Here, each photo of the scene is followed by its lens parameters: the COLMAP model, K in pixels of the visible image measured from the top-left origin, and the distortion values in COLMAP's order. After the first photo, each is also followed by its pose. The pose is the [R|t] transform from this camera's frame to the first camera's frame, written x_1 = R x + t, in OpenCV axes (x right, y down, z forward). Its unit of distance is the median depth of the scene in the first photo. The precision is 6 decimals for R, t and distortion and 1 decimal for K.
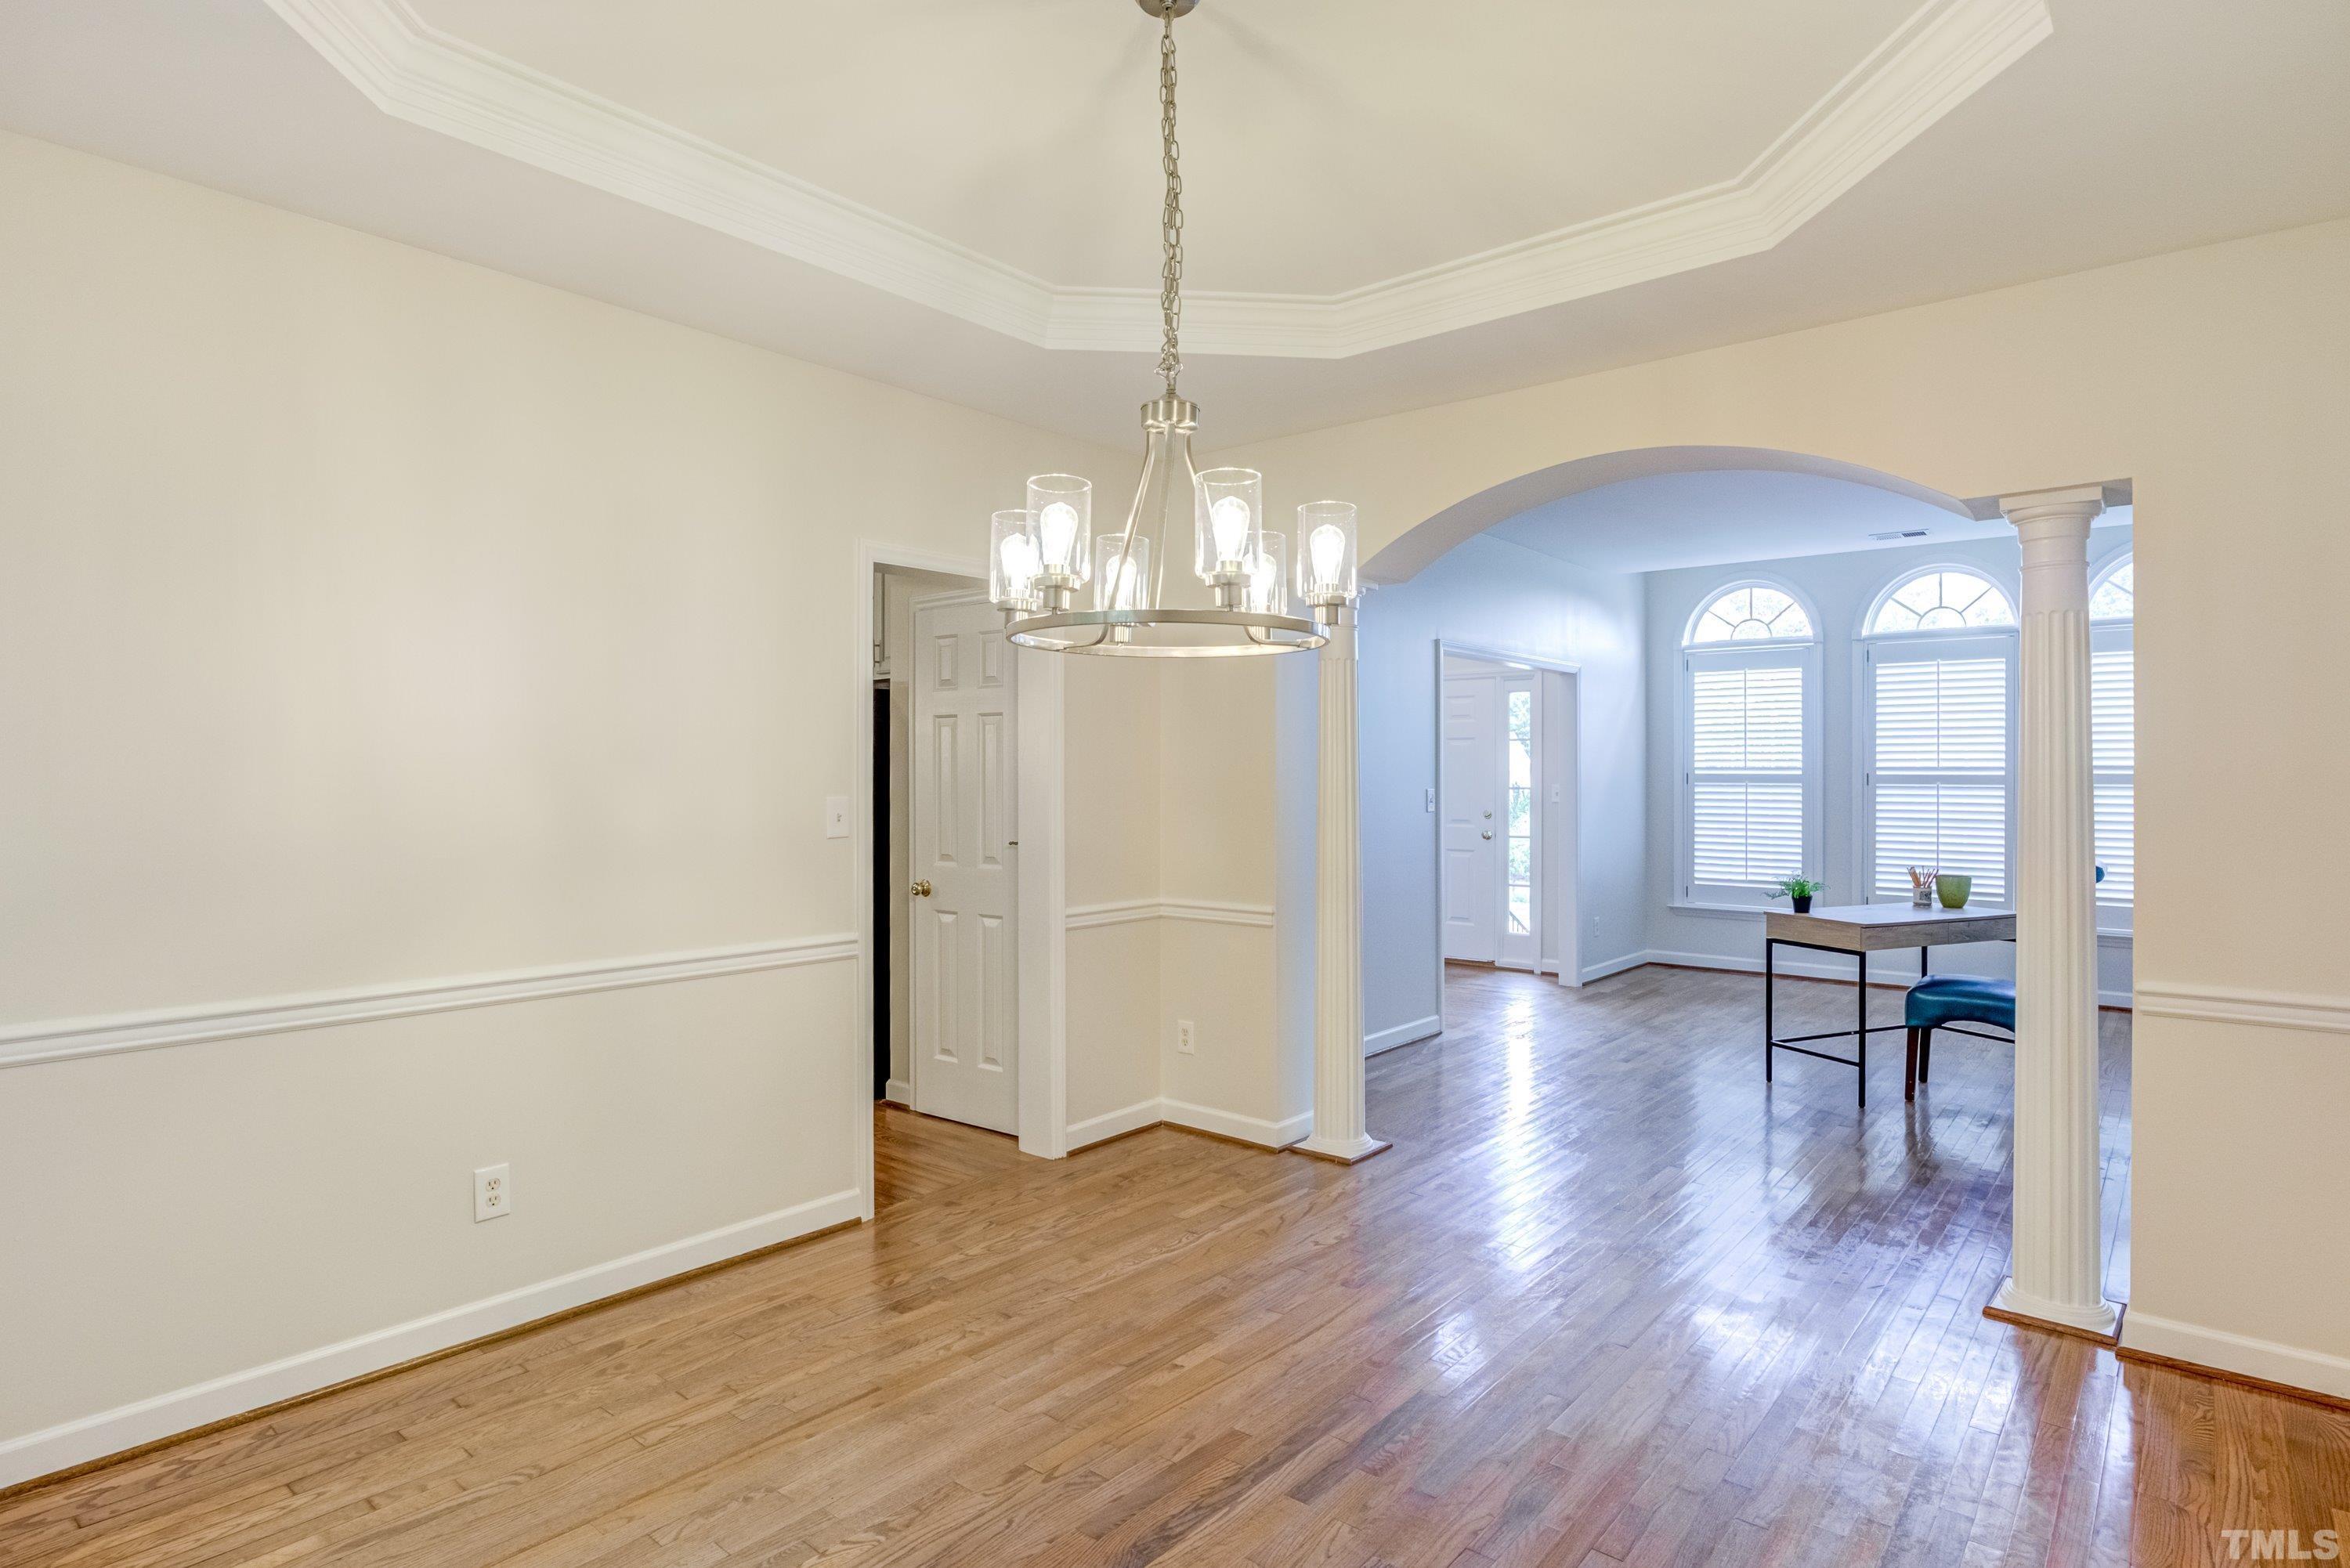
lens RADIAL K [[1286.5, 0, 1186.6], [0, 1286.5, 777.8], [0, 0, 1]] dist [-0.007743, 0.001112]
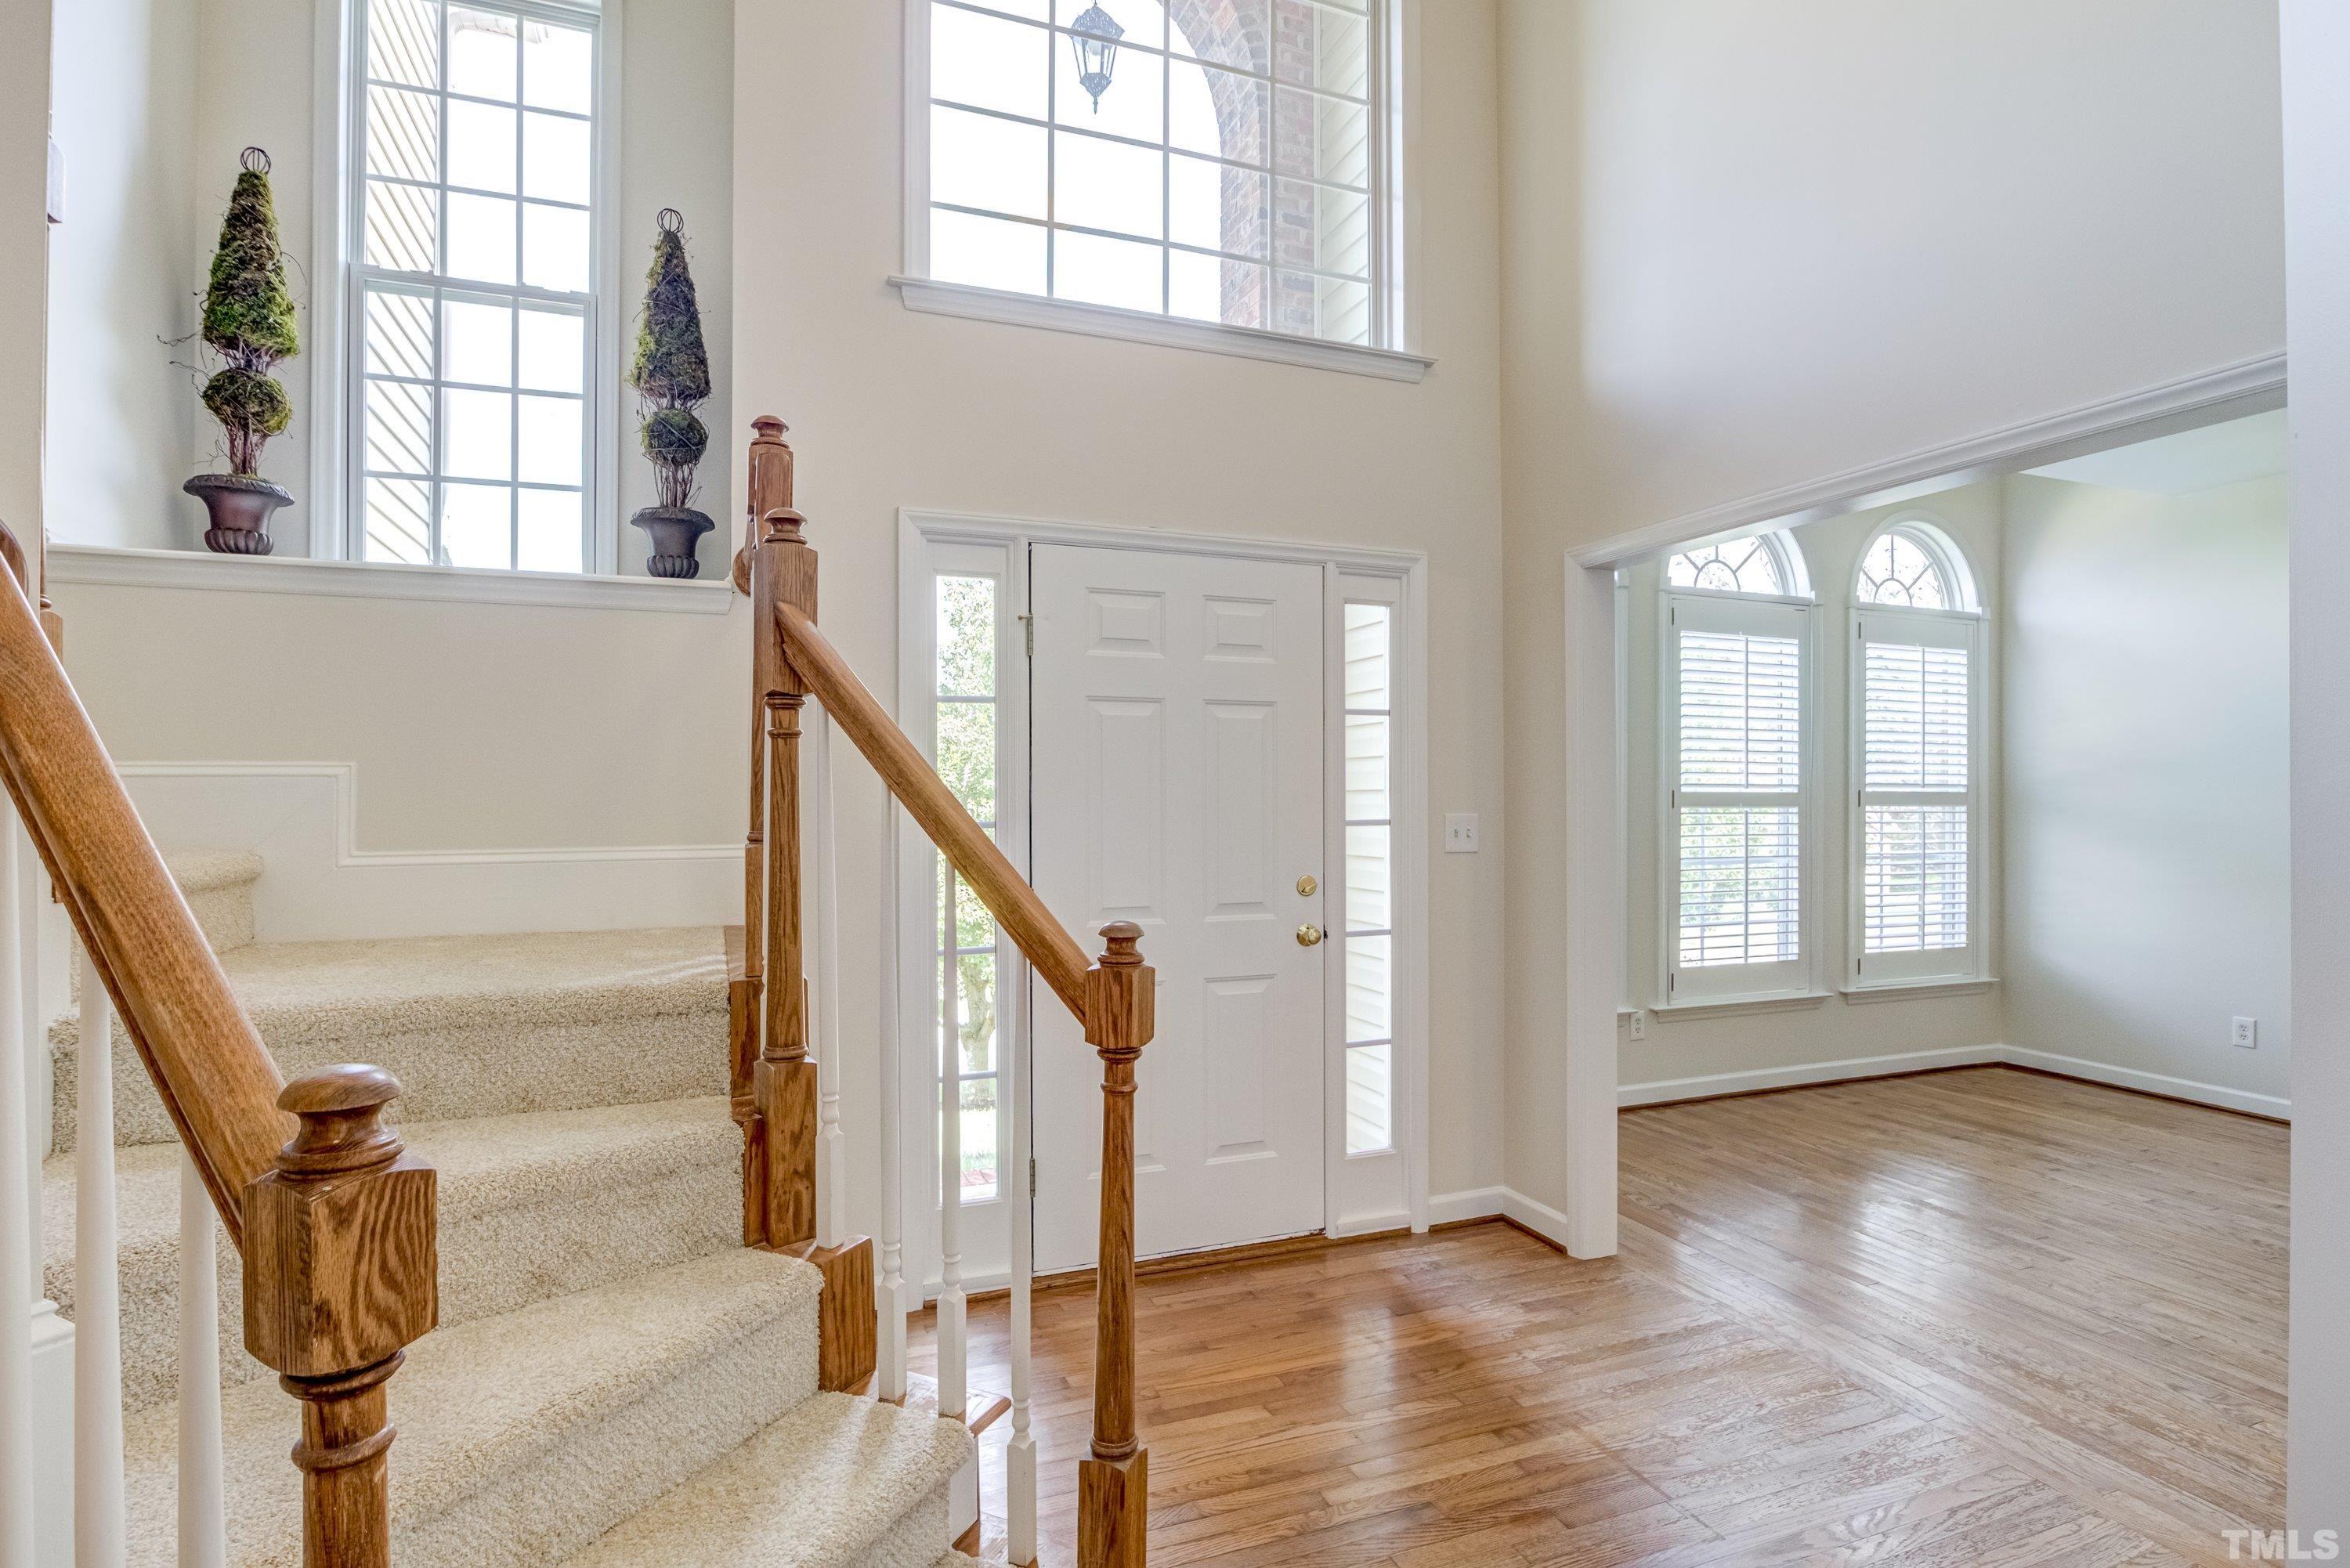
lens RADIAL K [[1185.1, 0, 1176.1], [0, 1185.1, 803.4], [0, 0, 1]] dist [-0.023926, 0.007000]
pose [[0.487207, -0.006164, 0.873265, -0.143714], [0.003625, 0.999981, 0.005036, -0.000884], [-0.873279, 0.000712, 0.487220, 0.976086]]
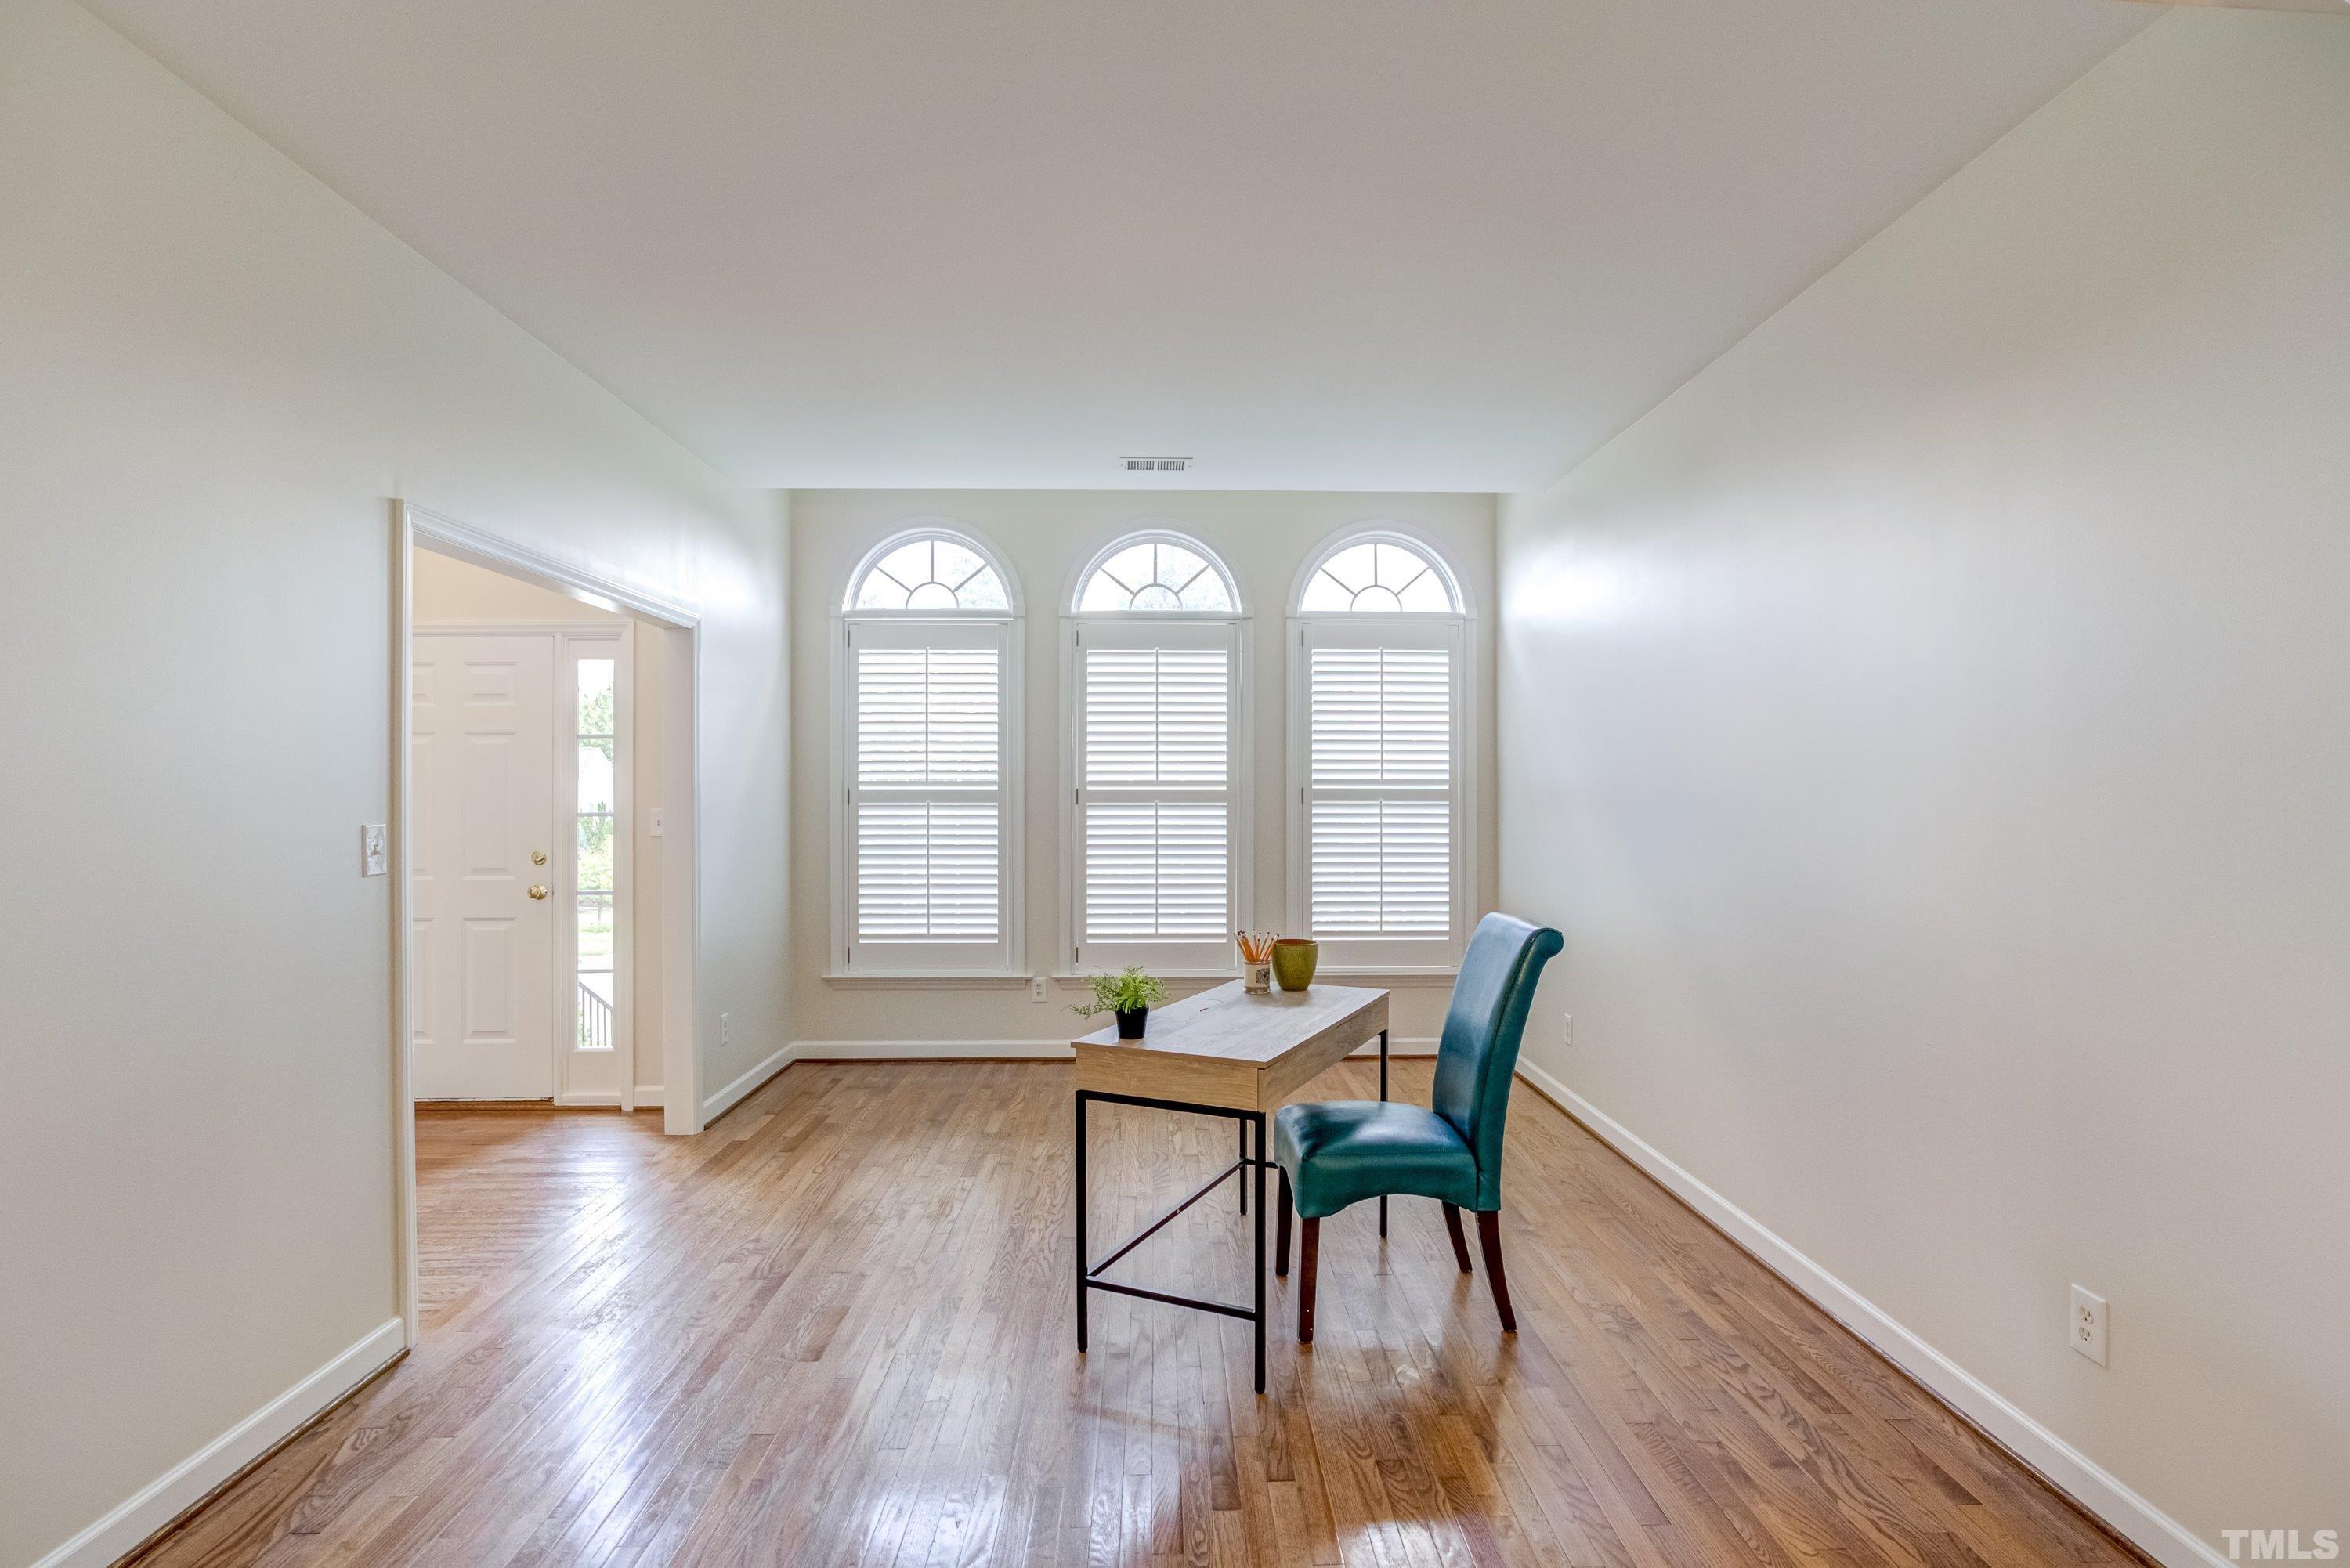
lens RADIAL K [[1185.1, 0, 1194.3], [0, 1185.1, 787.1], [0, 0, 1]] dist [-0.023926, 0.007000]
pose [[0.754481, -0.001671, 0.656319, 0.117904], [0.005798, 0.999975, -0.004119, -0.001390], [-0.656296, 0.006913, 0.754472, 0.433277]]
